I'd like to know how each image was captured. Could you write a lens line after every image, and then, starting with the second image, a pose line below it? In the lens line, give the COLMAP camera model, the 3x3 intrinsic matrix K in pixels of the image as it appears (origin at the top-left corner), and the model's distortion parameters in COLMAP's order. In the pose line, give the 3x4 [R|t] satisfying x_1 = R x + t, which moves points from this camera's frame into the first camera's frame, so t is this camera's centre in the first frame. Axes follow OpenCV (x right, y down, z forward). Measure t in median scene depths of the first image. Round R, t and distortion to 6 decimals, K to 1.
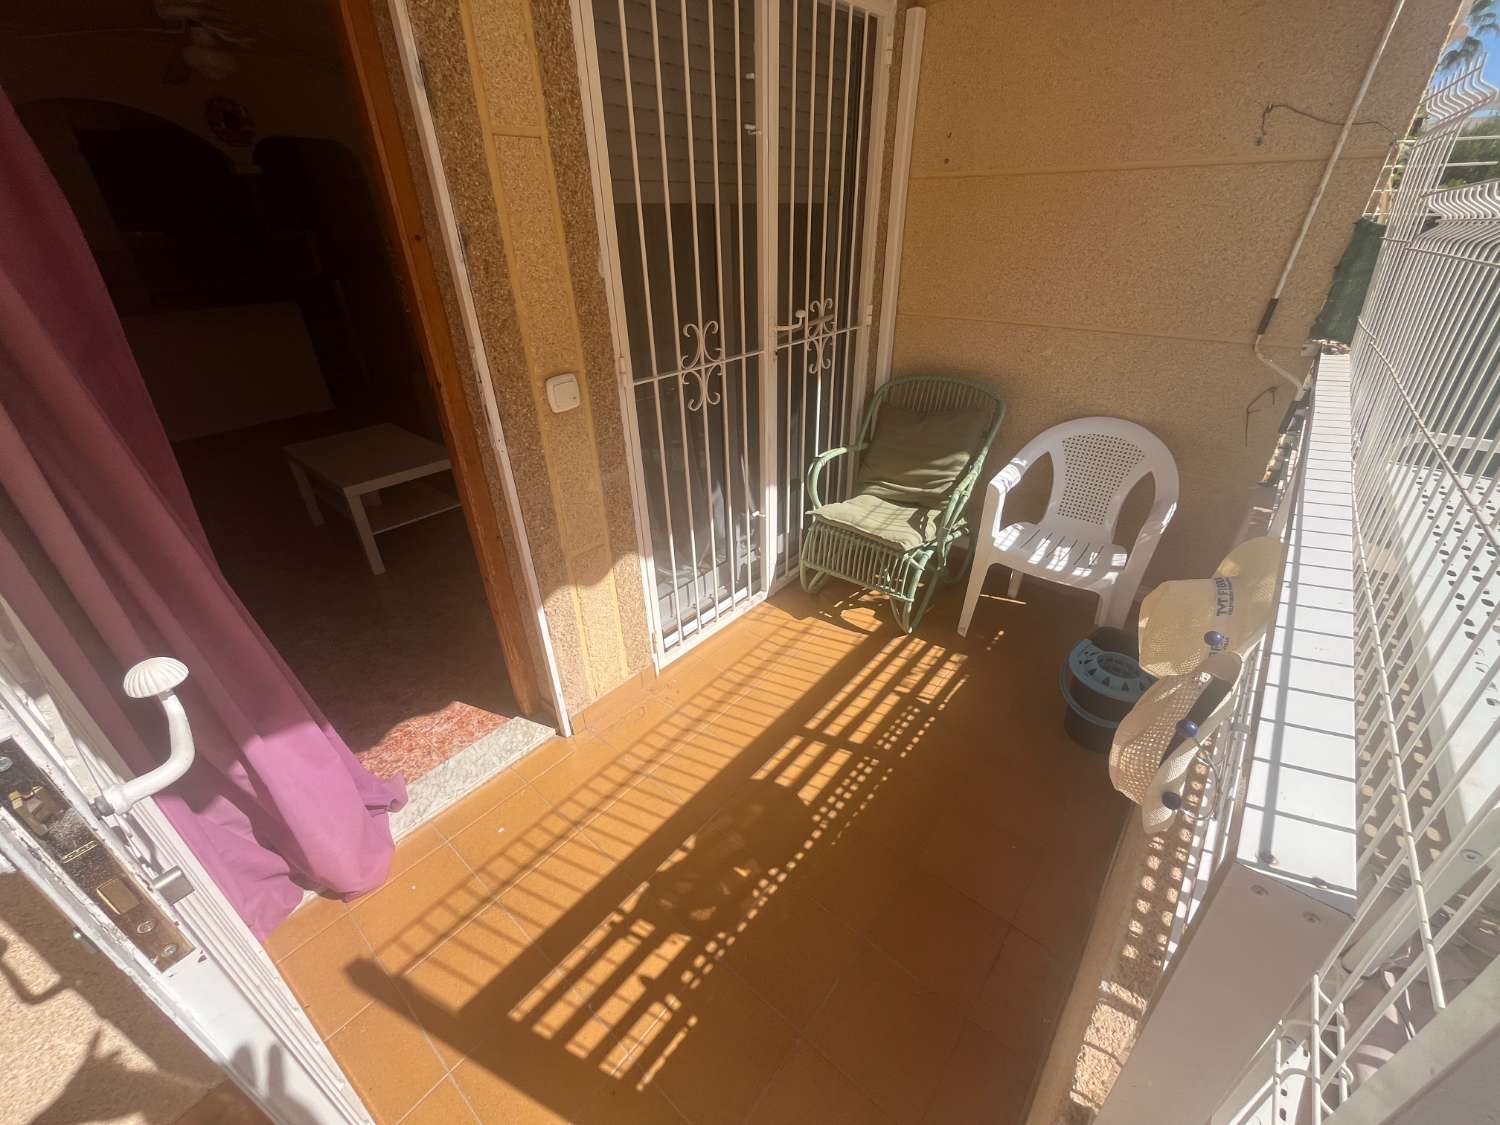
lens RADIAL K [[610.2, 0, 745.1], [0, 610.2, 559.0], [0, 0, 1]] dist [-0.001460, -0.000349]
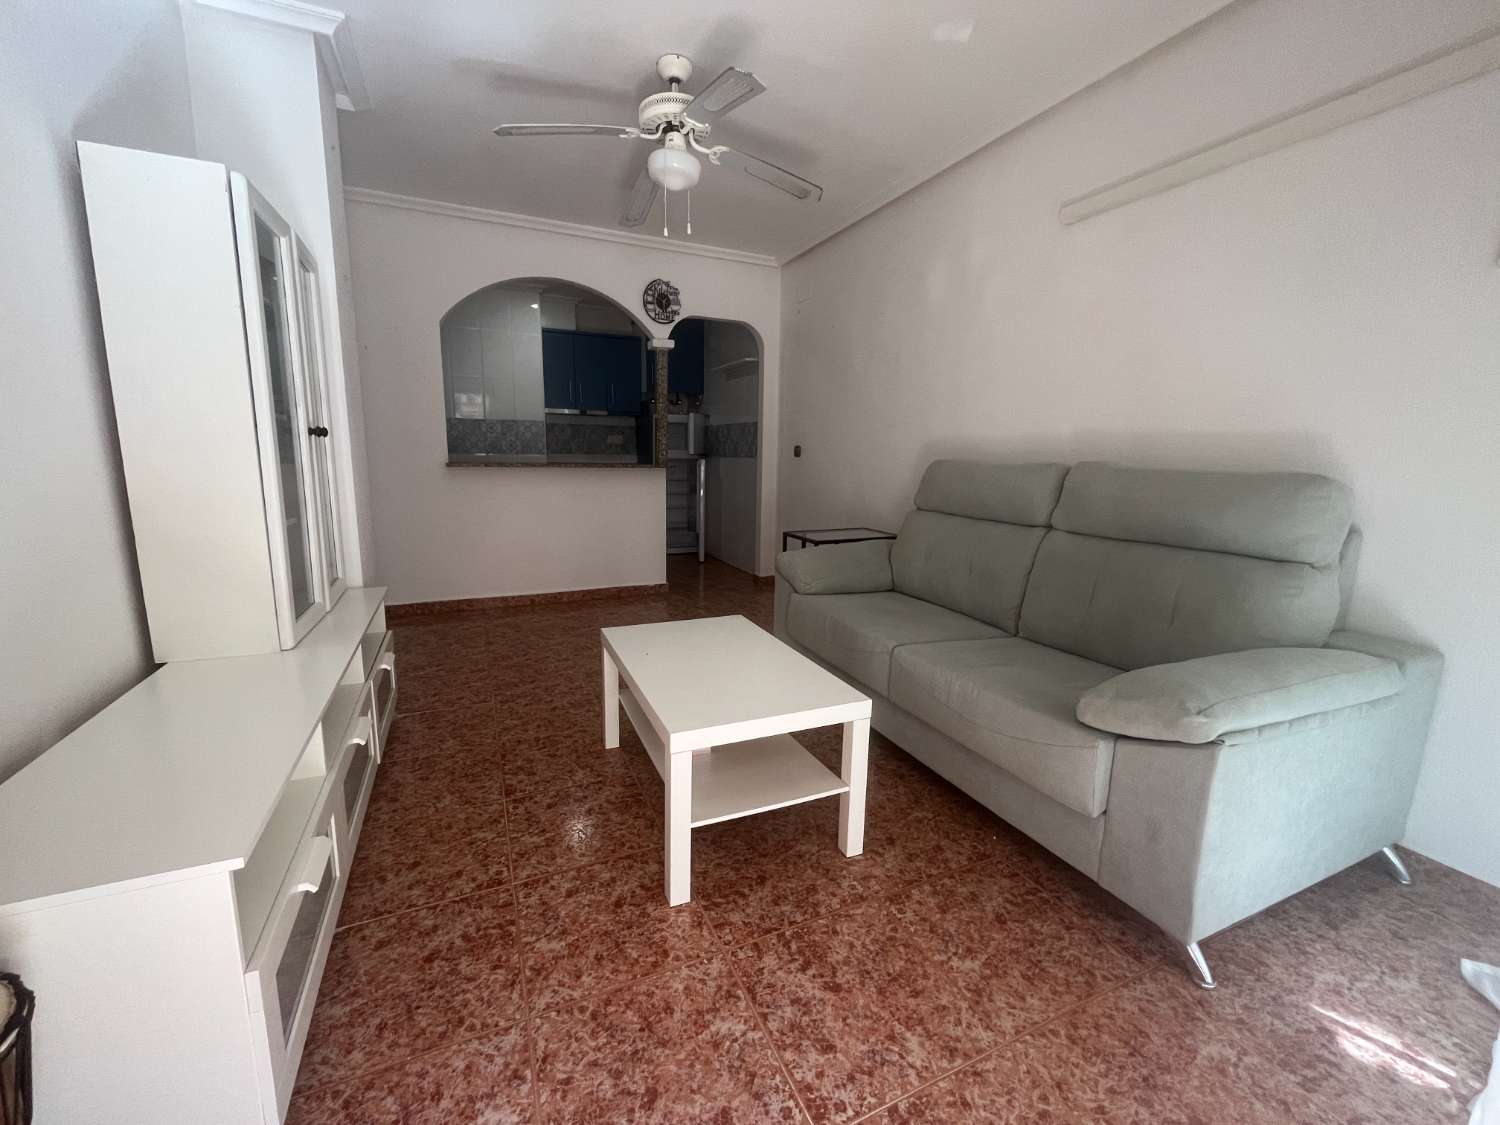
lens RADIAL K [[610.2, 0, 745.1], [0, 610.2, 559.0], [0, 0, 1]] dist [-0.001460, -0.000349]
pose [[0.899825, 0.112263, -0.421558, -0.251328], [-0.243789, 0.930756, -0.272507, -0.078901], [0.361776, 0.347980, 0.864886, 0.330013]]
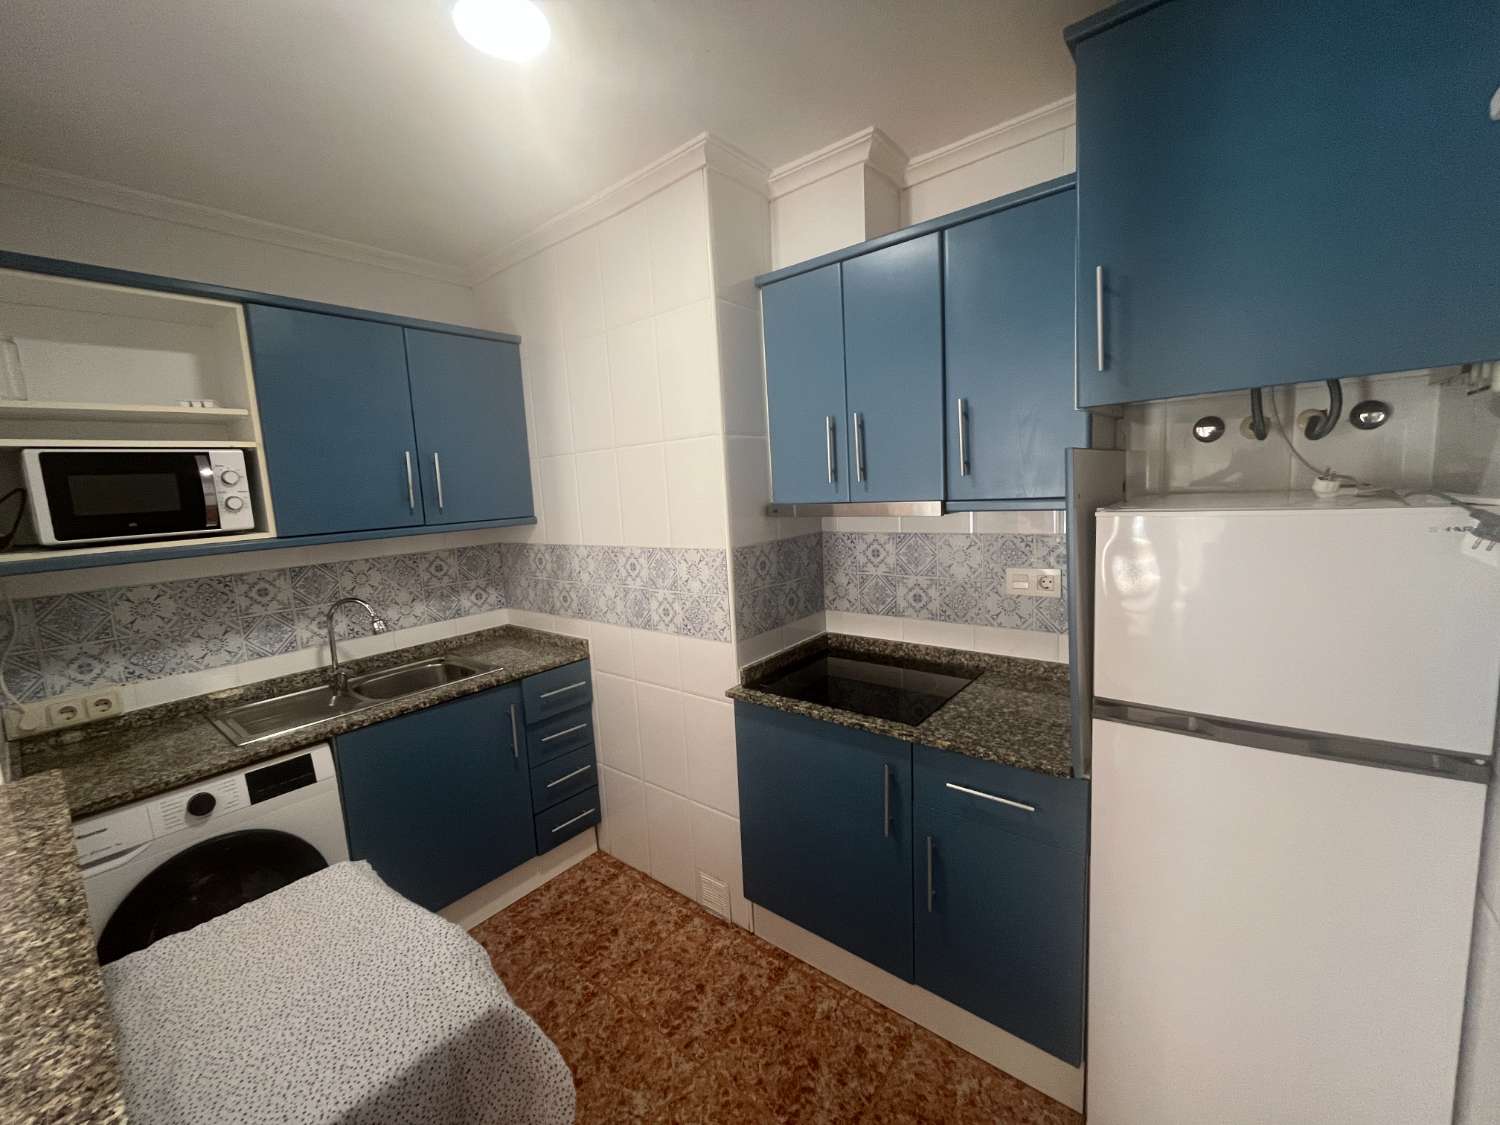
lens RADIAL K [[610.2, 0, 745.1], [0, 610.2, 559.0], [0, 0, 1]] dist [-0.001460, -0.000349]
pose [[0.020447, 0.143225, -0.989479, -0.809054], [-0.437742, 0.891065, 0.119934, -0.688975], [0.898868, 0.430685, 0.080915, 1.226304]]
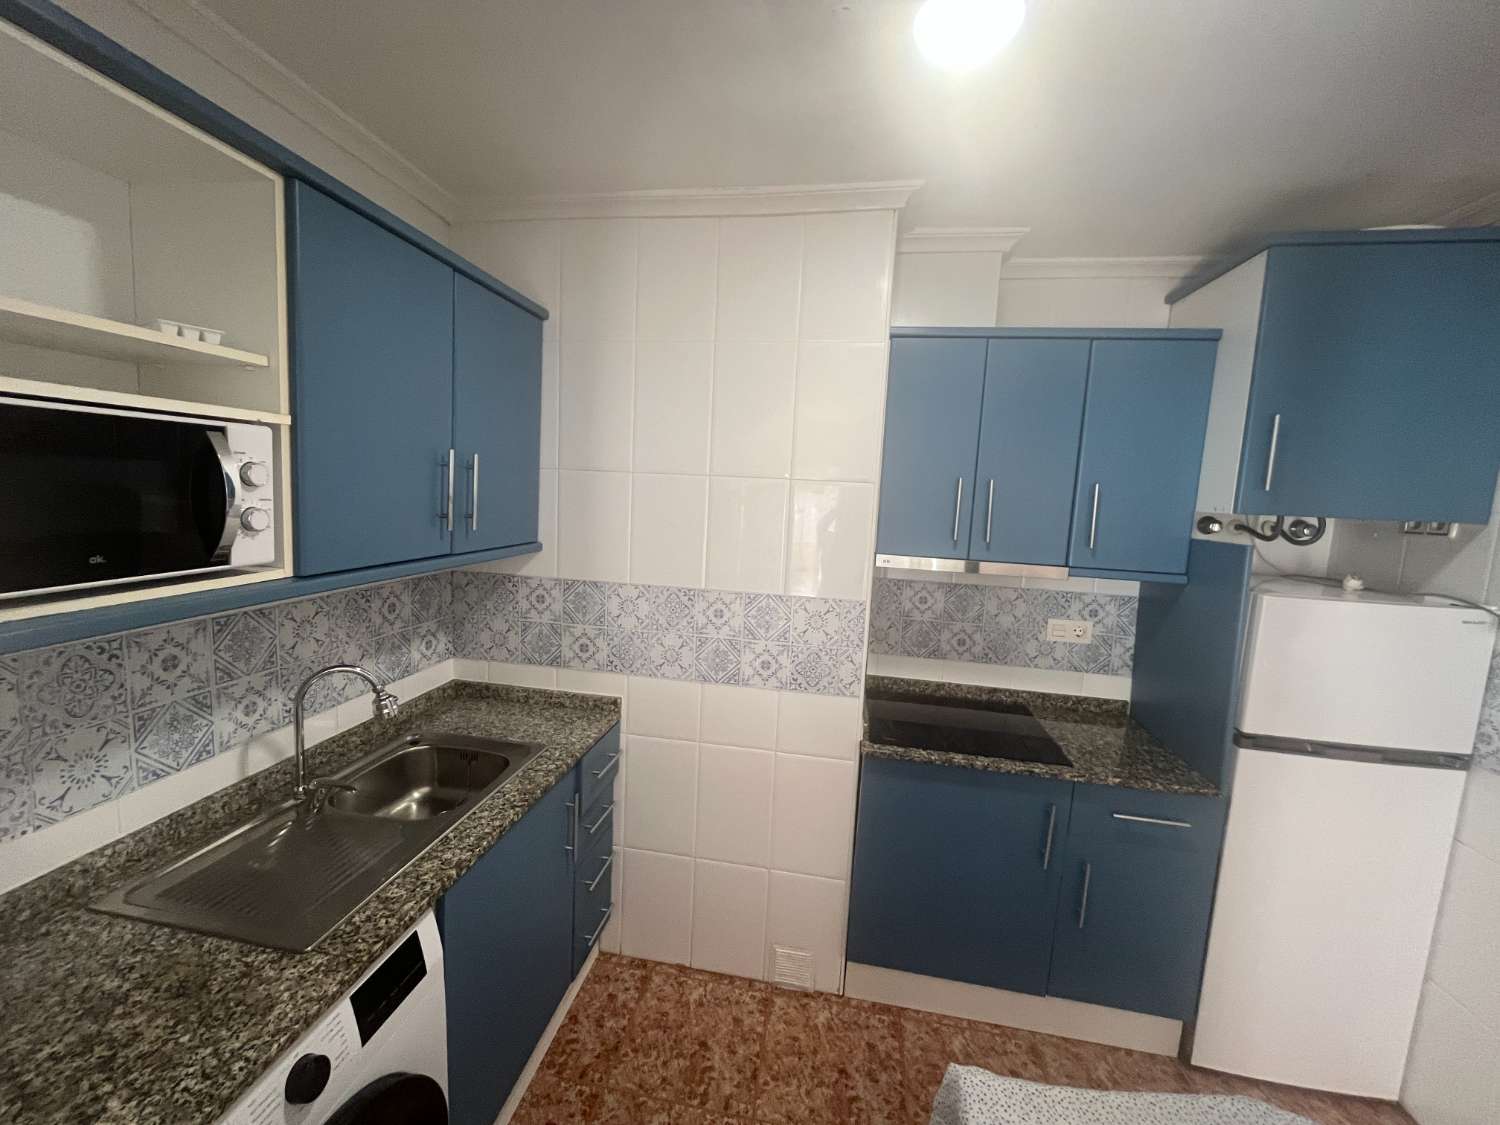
lens RADIAL K [[610.2, 0, 745.1], [0, 610.2, 559.0], [0, 0, 1]] dist [-0.001460, -0.000349]
pose [[0.509212, 0.144932, -0.848350, -0.941096], [-0.470553, 0.872225, -0.133433, -0.557764], [0.720613, 0.467139, 0.512345, 0.937189]]
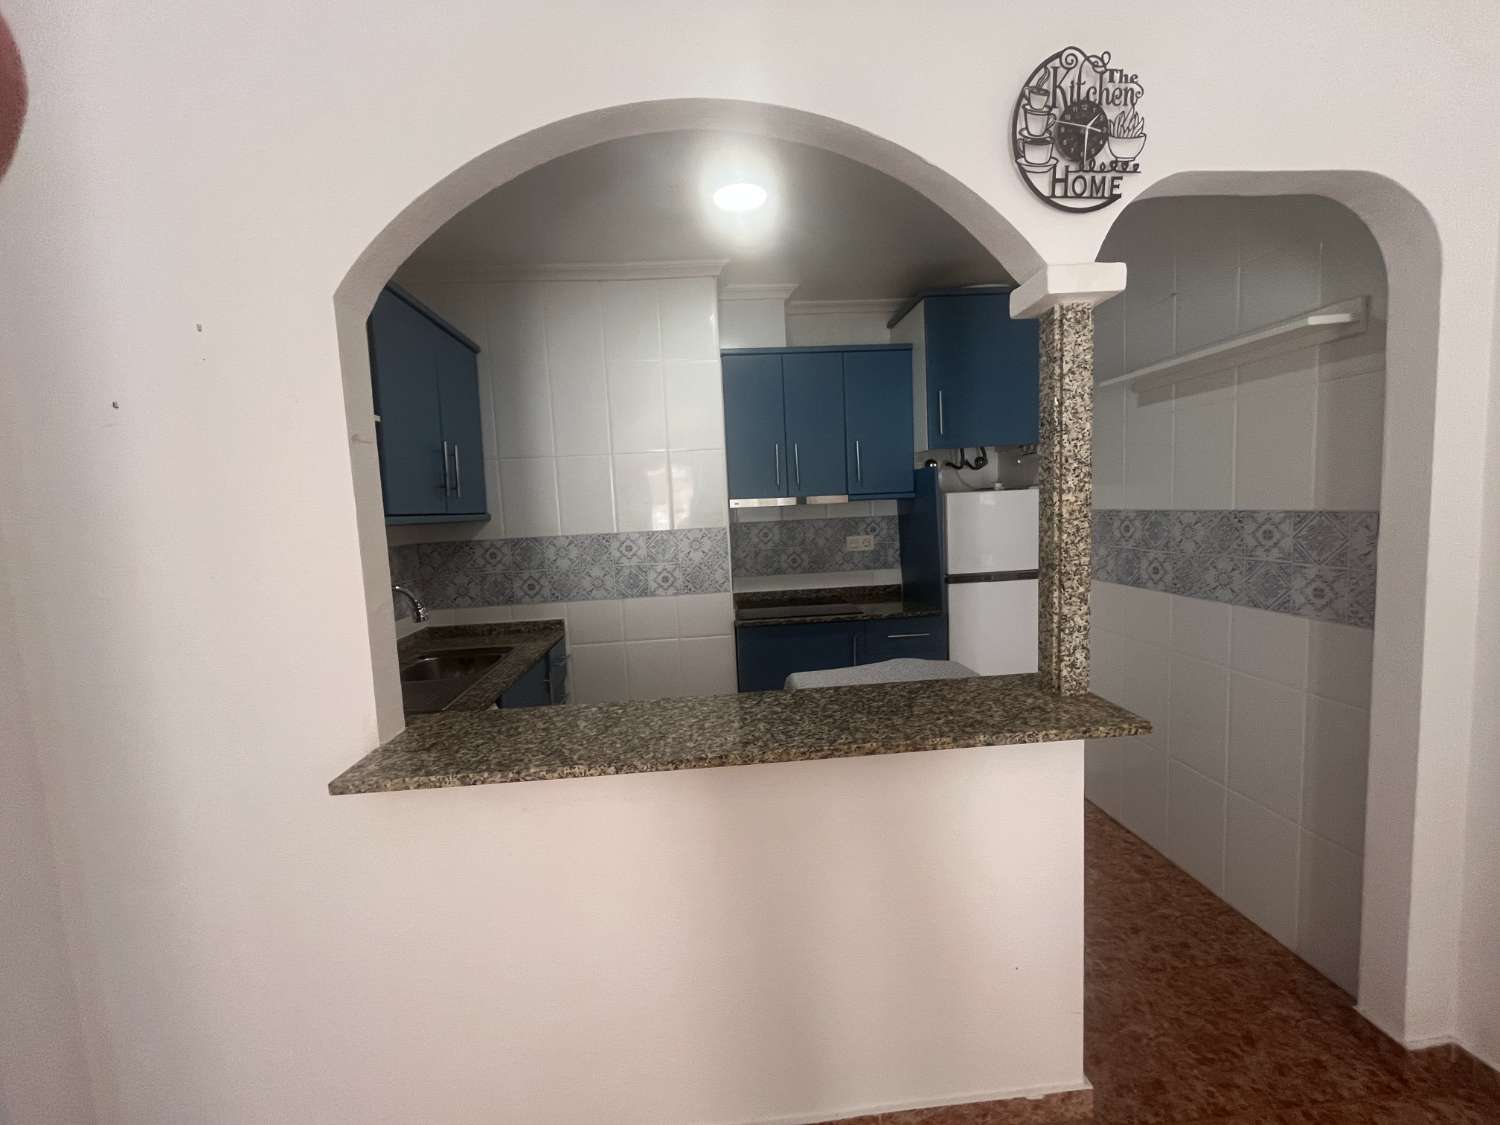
lens RADIAL K [[610.2, 0, 745.1], [0, 610.2, 559.0], [0, 0, 1]] dist [-0.001460, -0.000349]
pose [[0.701902, 0.049366, -0.710560, -0.767053], [-0.318640, 0.913968, -0.251260, -0.433126], [0.637026, 0.402773, 0.657246, 0.821957]]
